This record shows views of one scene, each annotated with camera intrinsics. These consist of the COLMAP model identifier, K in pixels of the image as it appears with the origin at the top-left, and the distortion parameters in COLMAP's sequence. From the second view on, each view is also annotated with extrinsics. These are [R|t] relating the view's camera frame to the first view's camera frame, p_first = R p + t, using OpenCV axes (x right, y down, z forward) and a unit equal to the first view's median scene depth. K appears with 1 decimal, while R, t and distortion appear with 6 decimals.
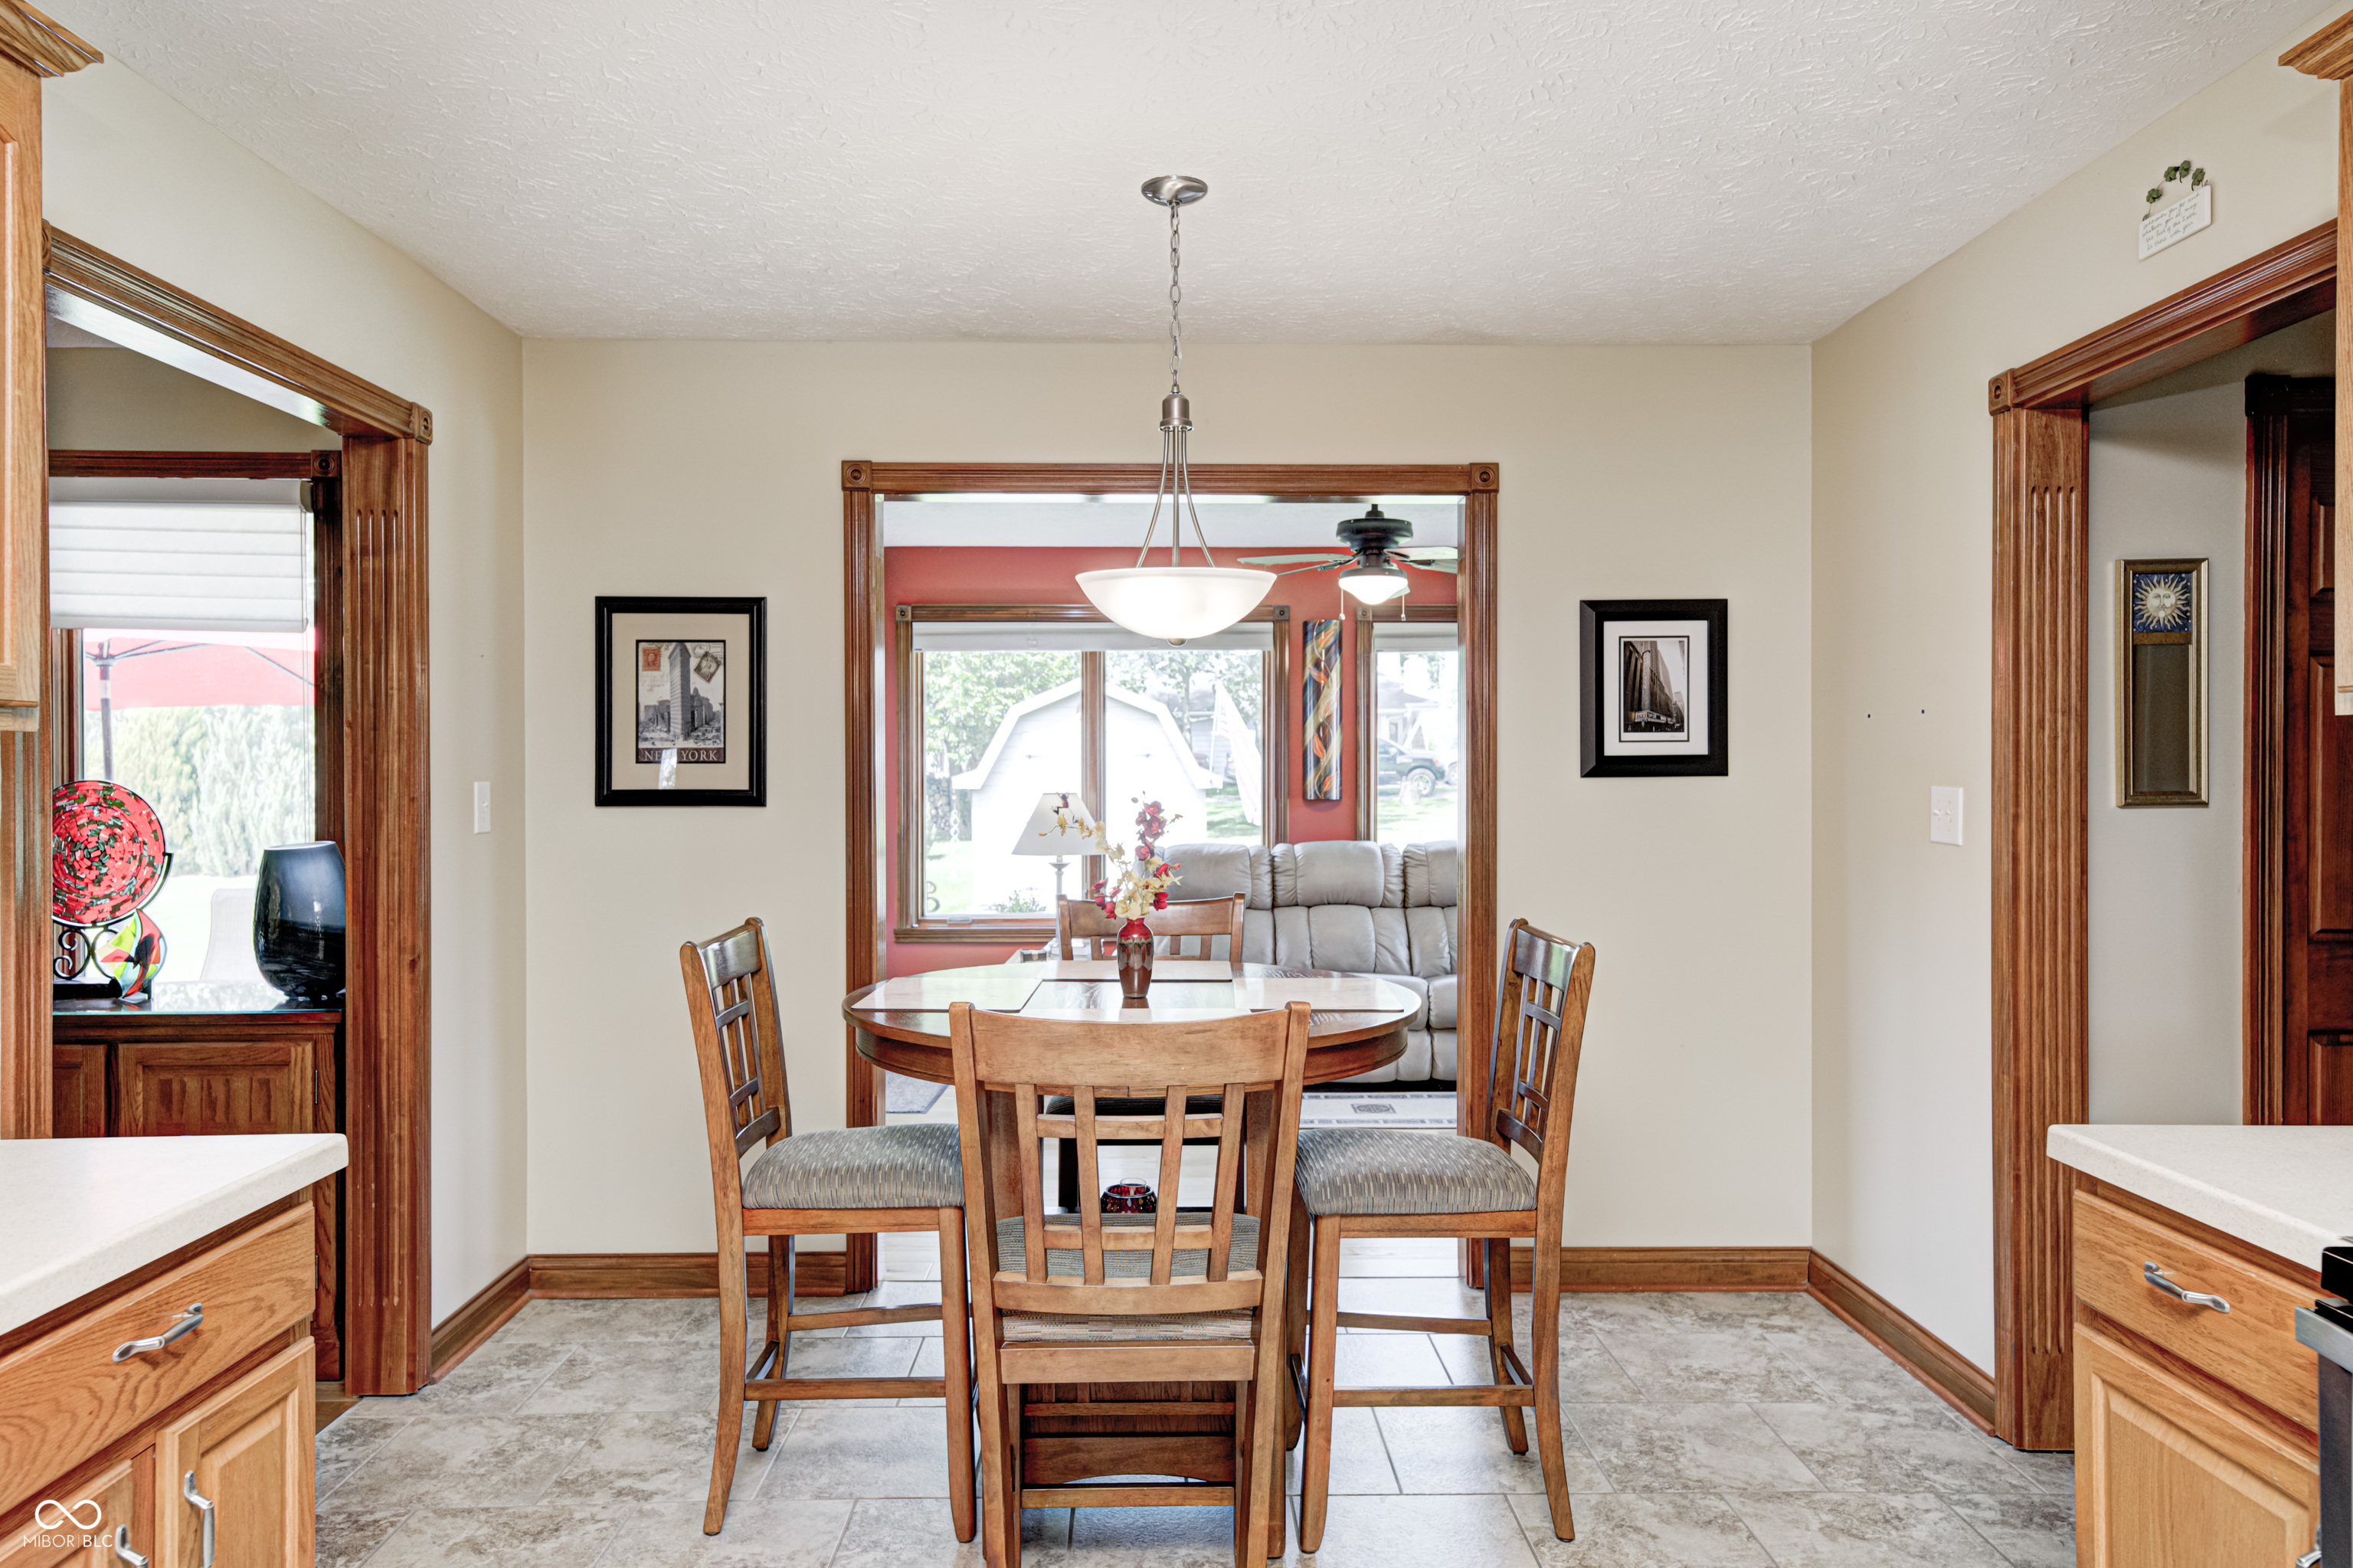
lens RADIAL K [[1530.9, 0, 1169.7], [0, 1530.9, 774.0], [0, 0, 1]] dist [0.020931, 0.005683]
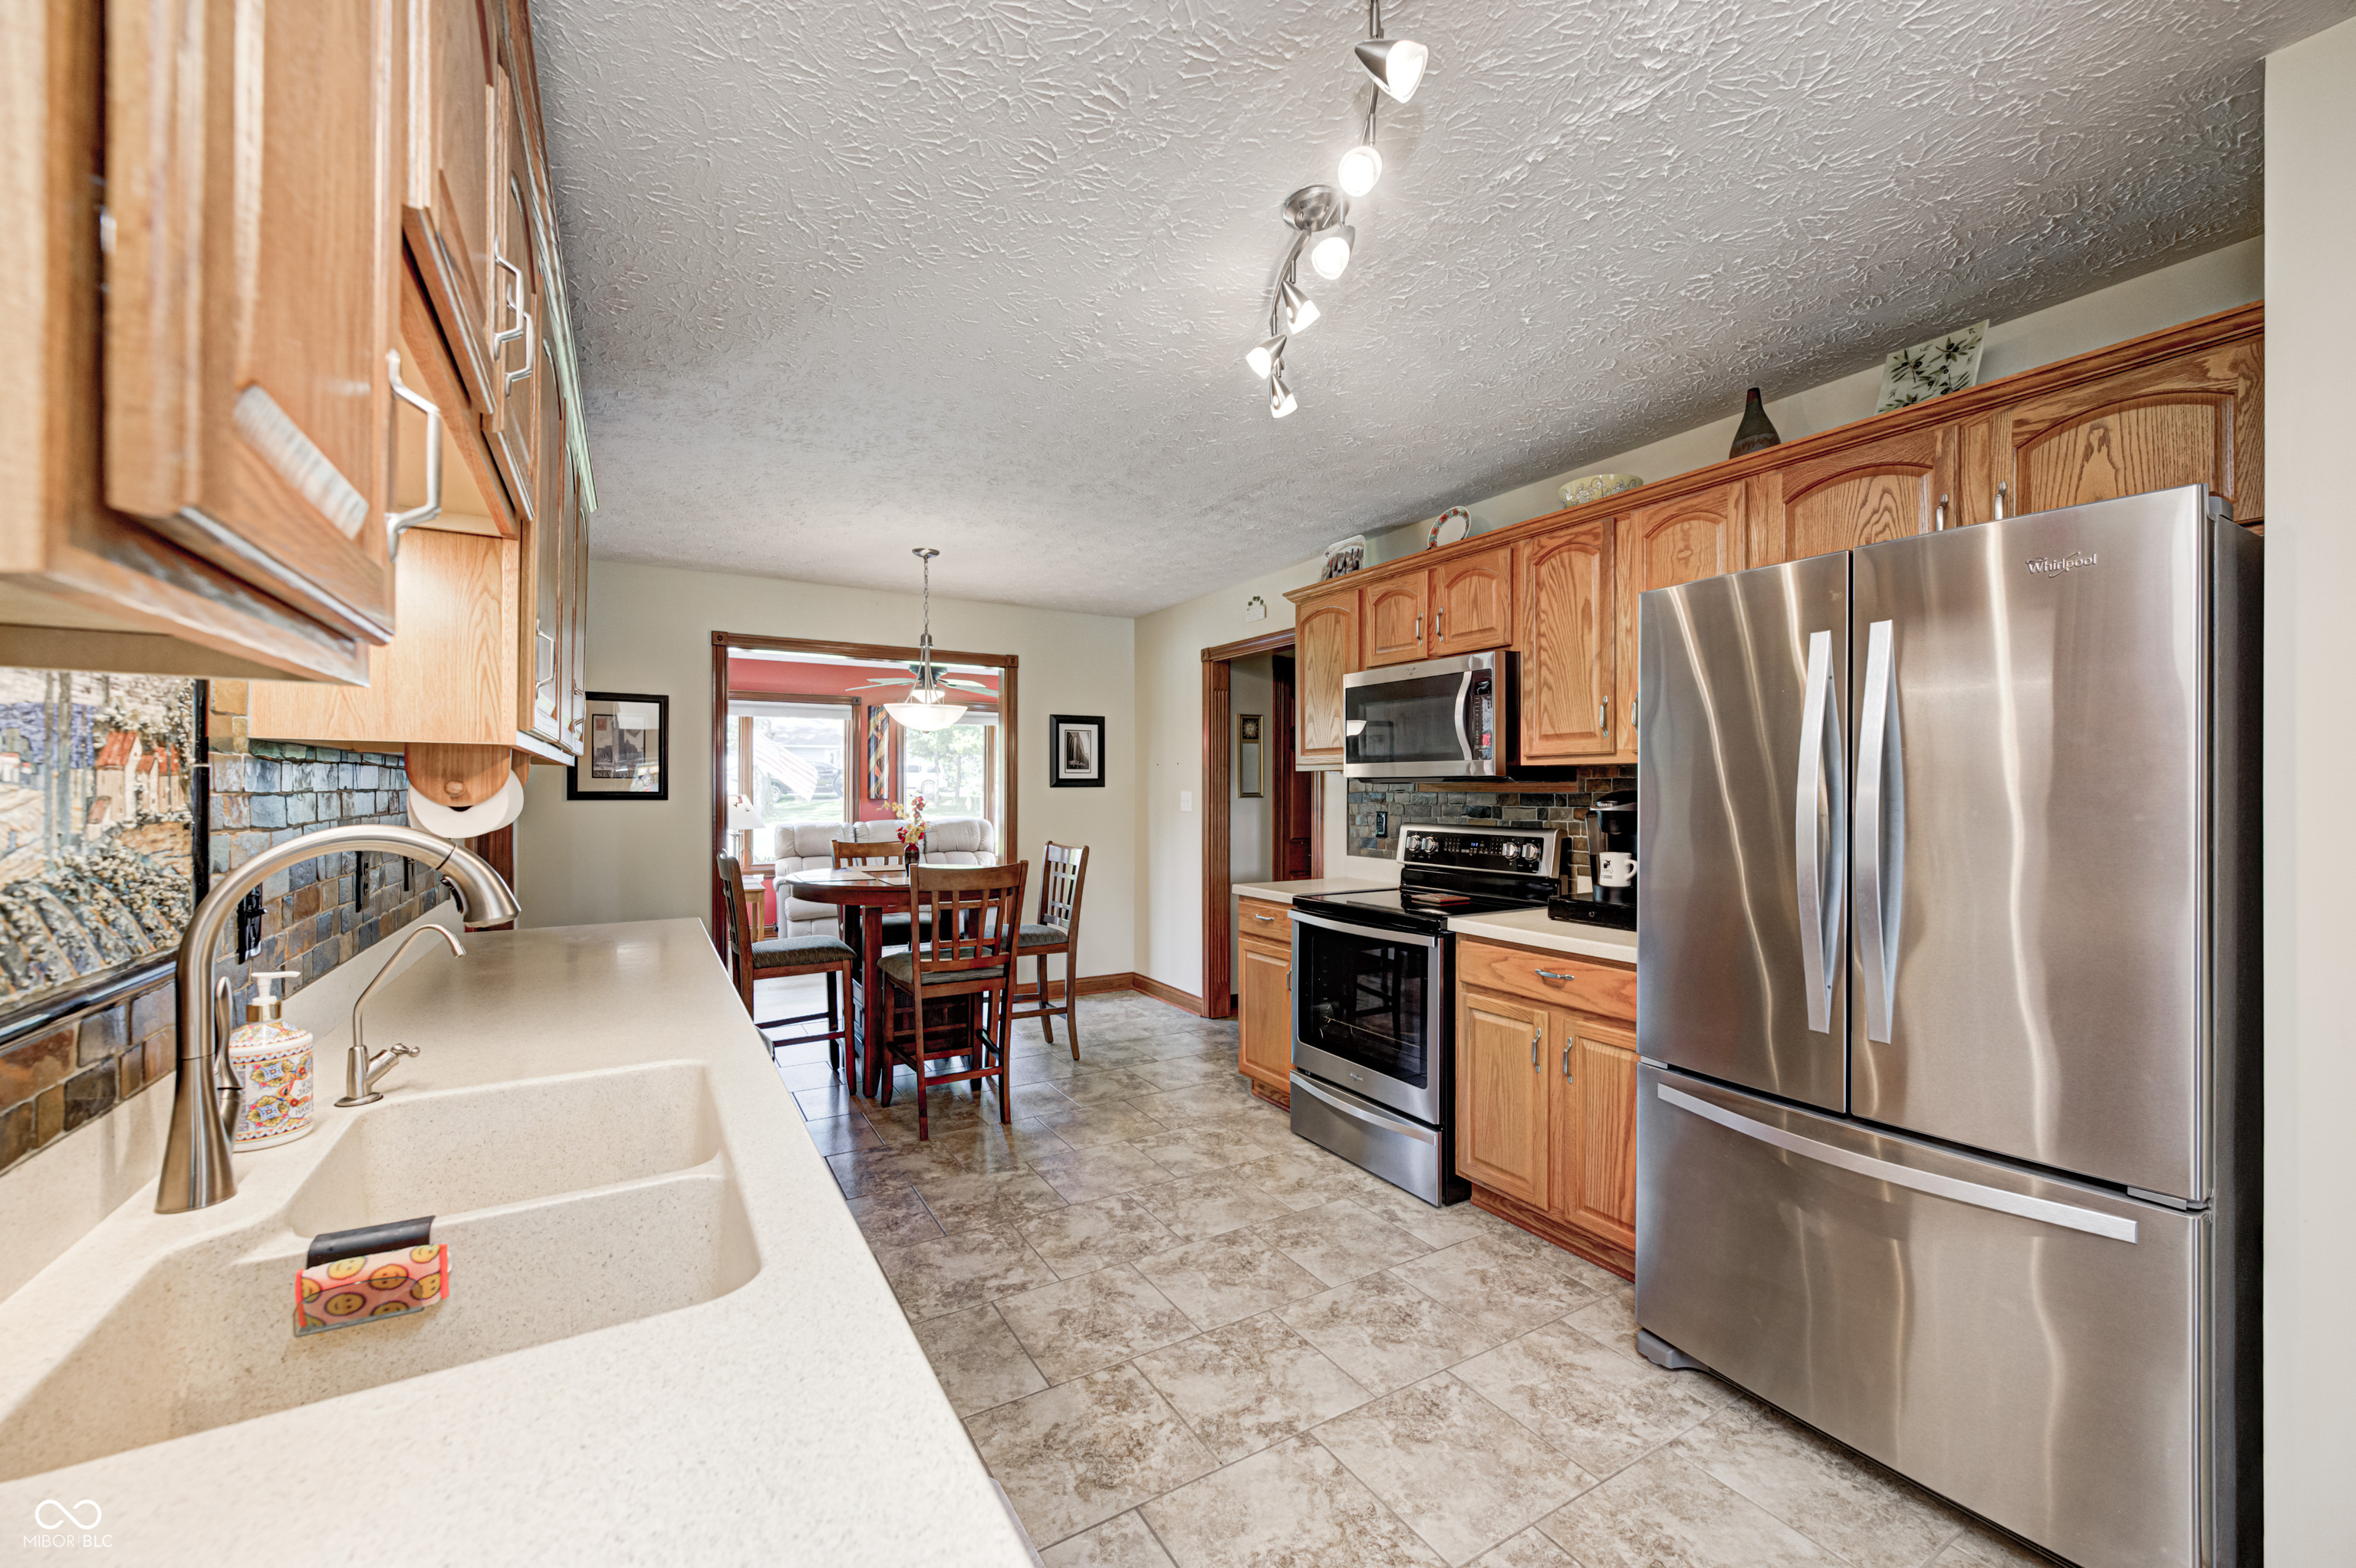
lens RADIAL K [[935.5, 0, 1189.1], [0, 935.5, 785.4], [0, 0, 1]] dist [-0.003525, 0.000835]
pose [[0.865529, 0.004819, 0.500836, -0.284776], [-0.004539, 0.999988, -0.001778, 0.000777], [-0.500839, -0.000734, 0.865540, -0.393936]]
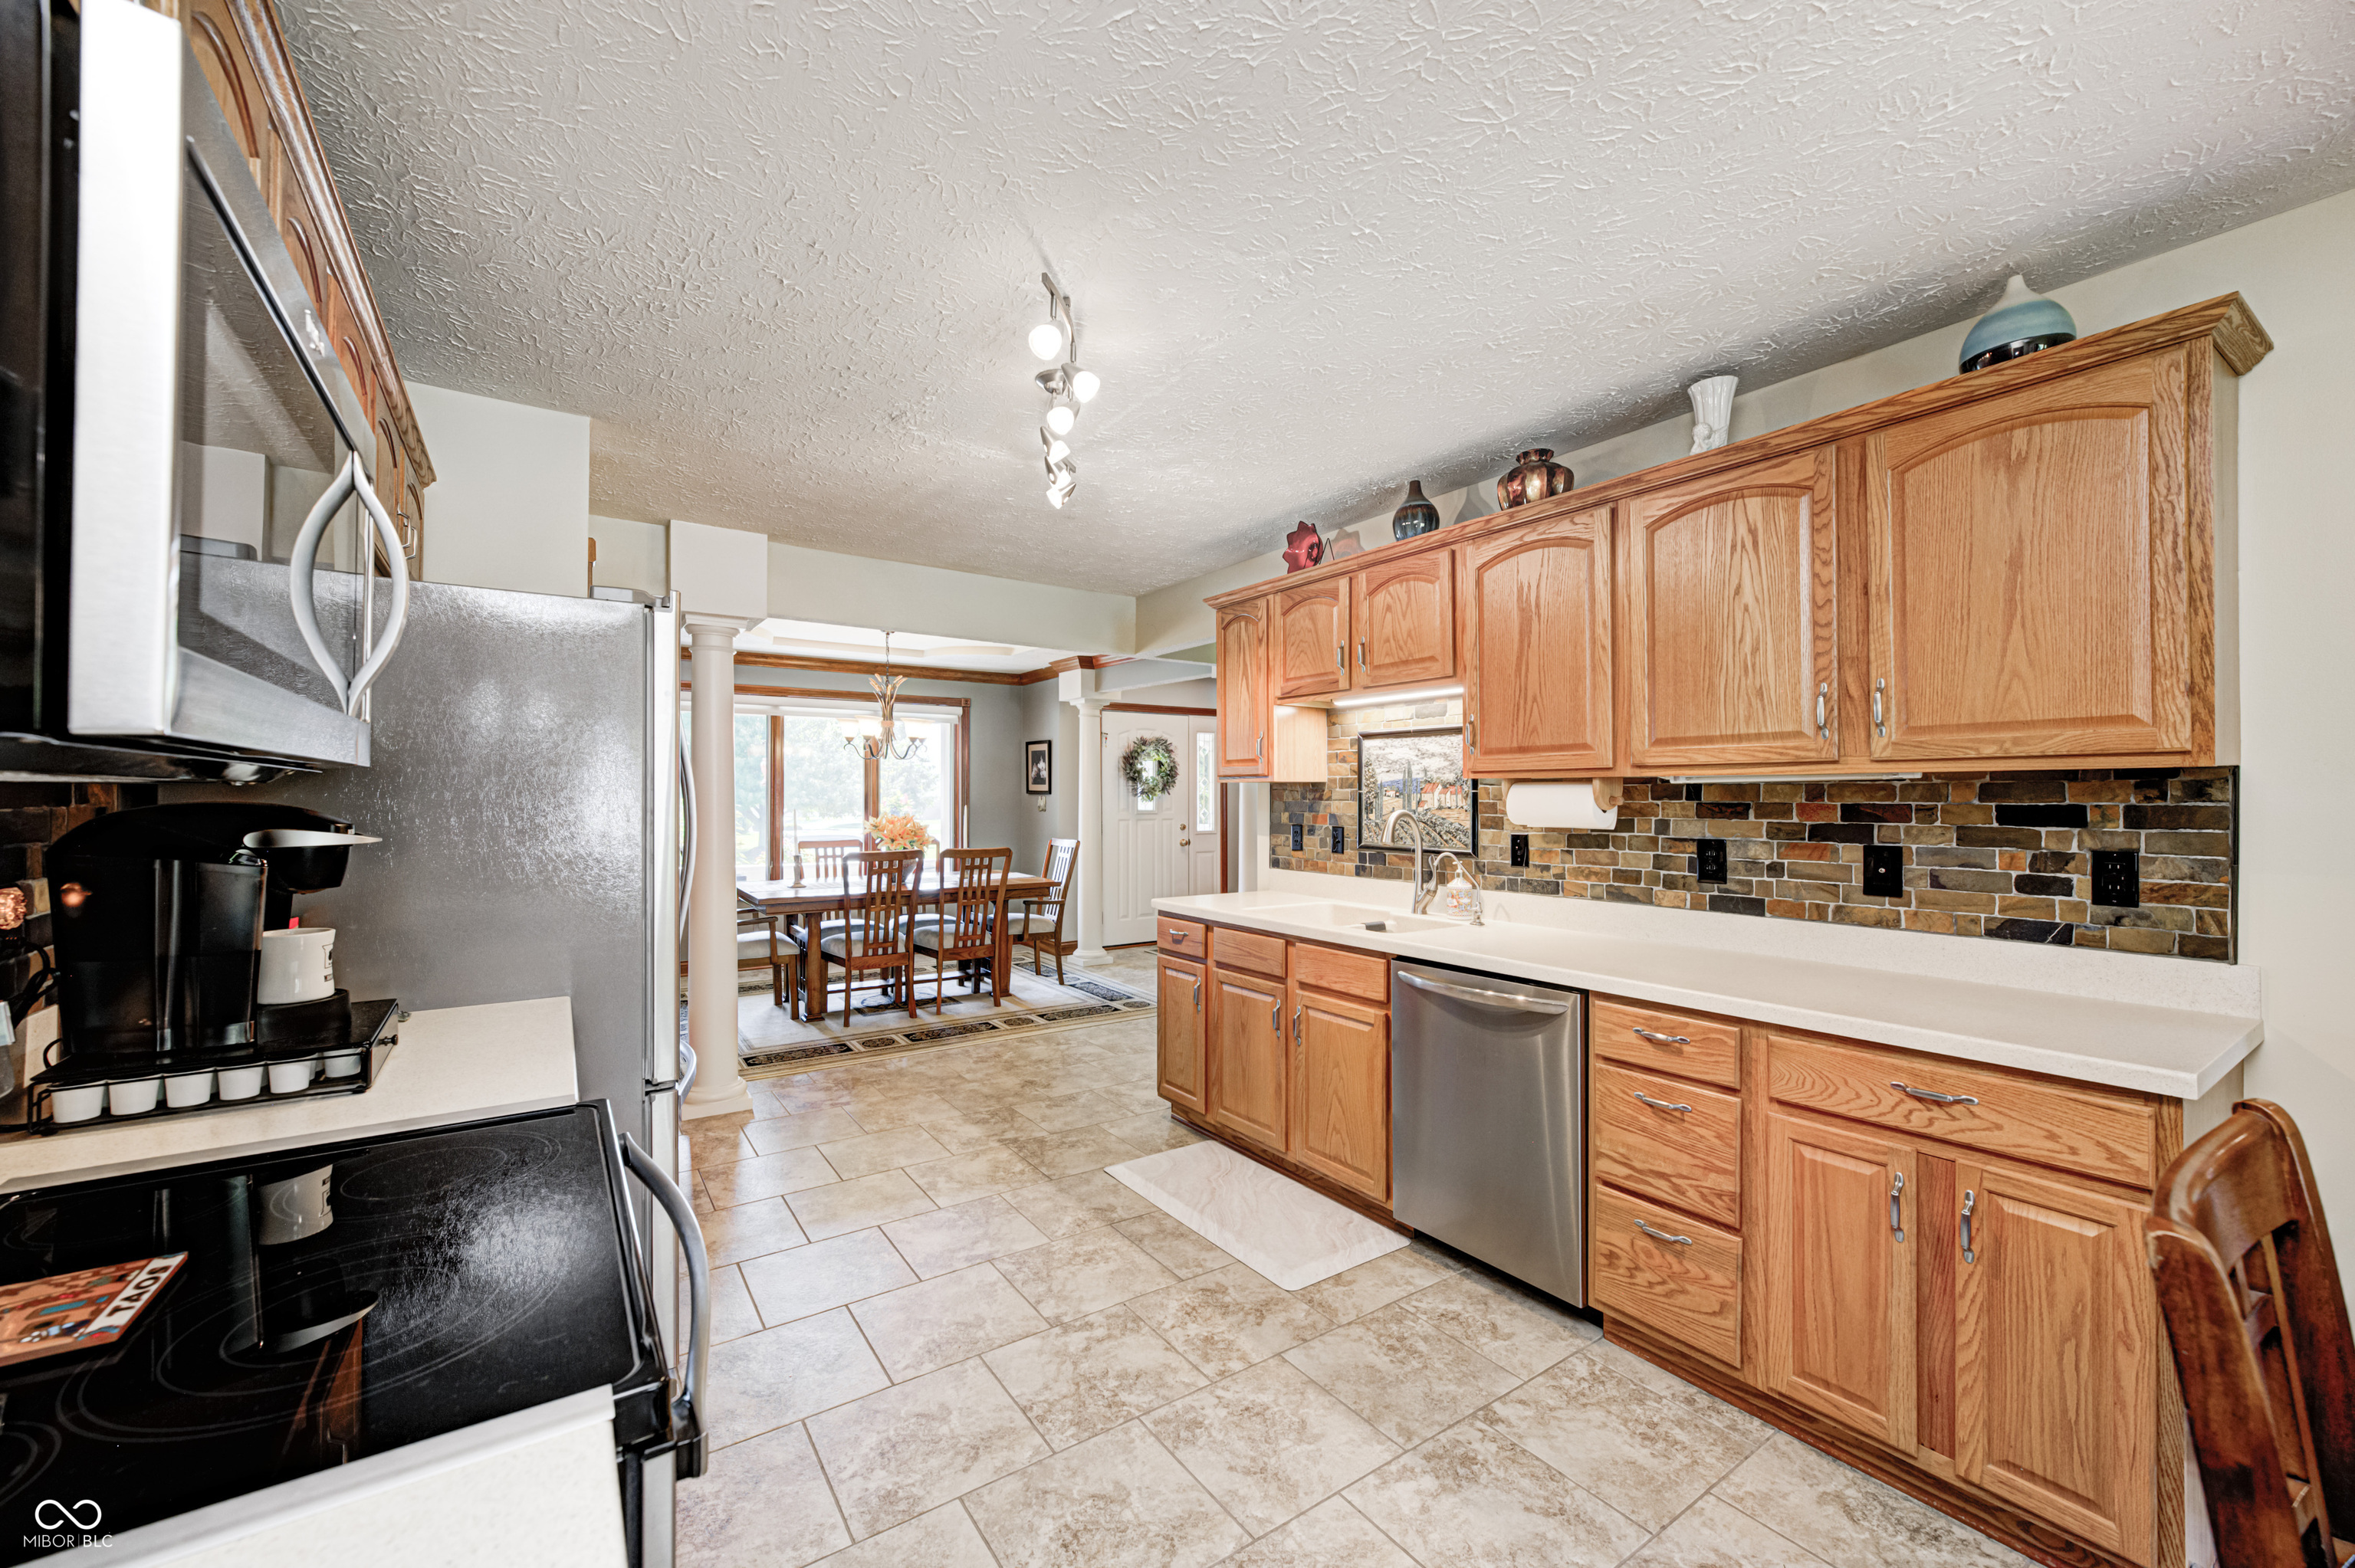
lens RADIAL K [[935.1, 0, 1180.1], [0, 935.1, 785.1], [0, 0, 1]] dist [-0.003525, 0.000835]
pose [[-0.831560, -0.005635, -0.555406, 0.278763], [0.001416, 0.999924, -0.012265, 0.000272], [0.555433, -0.010985, -0.831489, 0.539446]]
